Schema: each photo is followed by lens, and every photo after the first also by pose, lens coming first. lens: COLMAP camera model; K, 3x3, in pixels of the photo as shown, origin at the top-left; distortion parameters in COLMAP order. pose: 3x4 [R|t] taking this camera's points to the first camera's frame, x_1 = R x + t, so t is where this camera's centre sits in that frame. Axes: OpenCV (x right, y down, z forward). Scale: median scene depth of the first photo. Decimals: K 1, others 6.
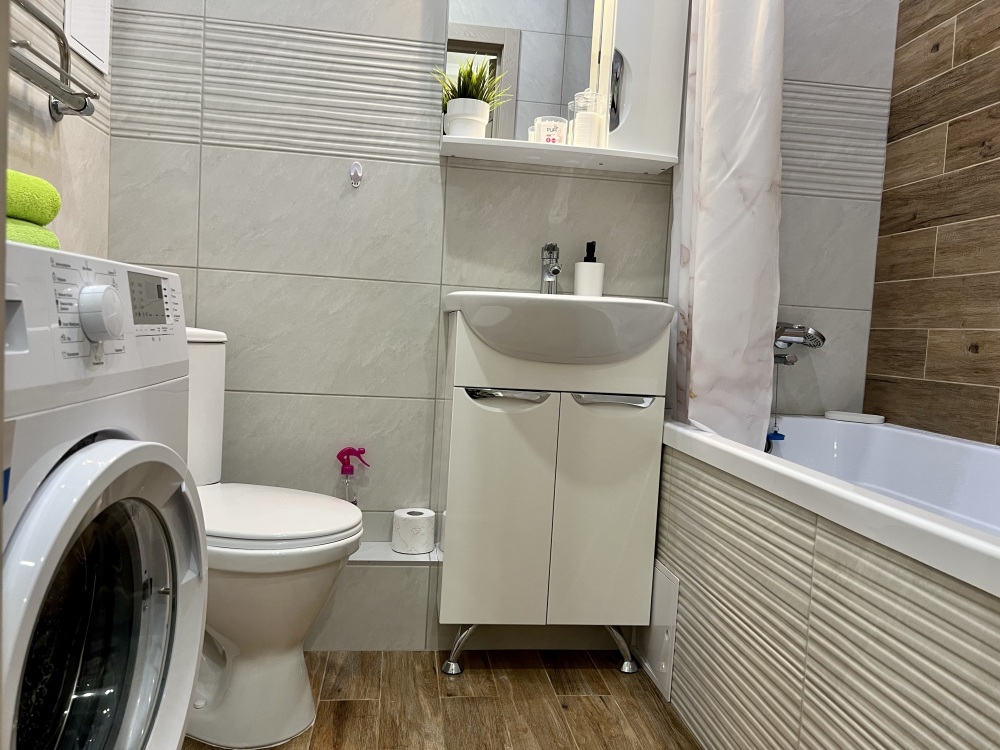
lens RADIAL K [[748.6, 0, 495.2], [0, 748.6, 384.0], [0, 0, 1]] dist [0.044481, -0.058110]
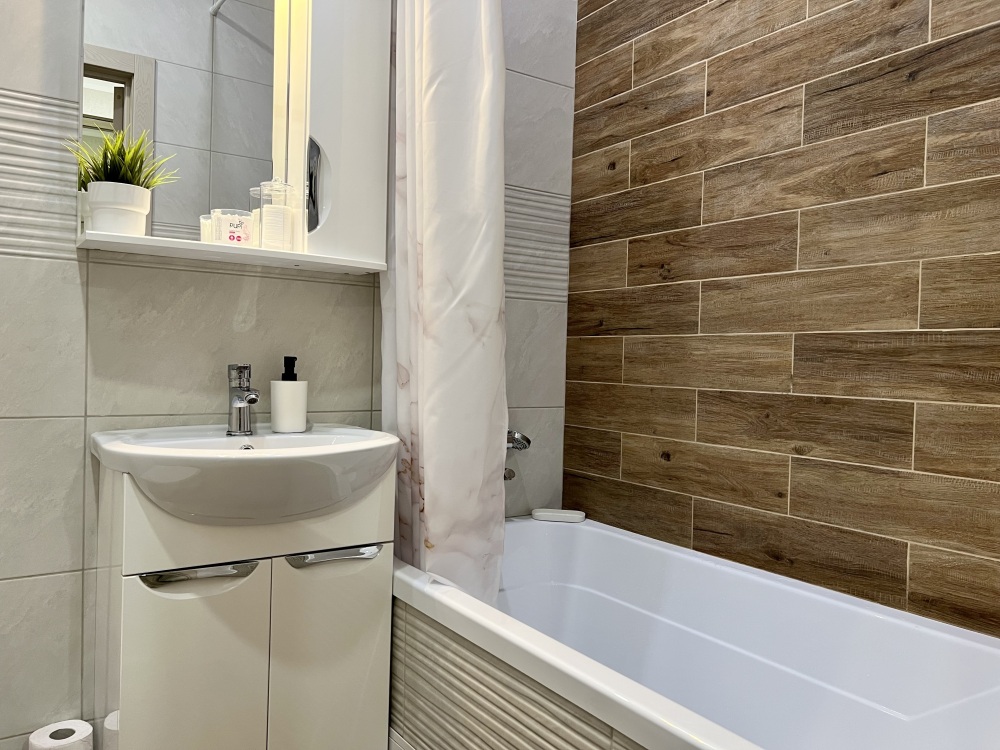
lens RADIAL K [[748.6, 0, 505.3], [0, 748.6, 381.6], [0, 0, 1]] dist [0.044481, -0.058110]
pose [[0.884278, -0.044686, 0.464819, -0.053443], [0.055643, 0.998402, -0.009873, -0.145151], [-0.463635, 0.034595, 0.885351, 0.149560]]
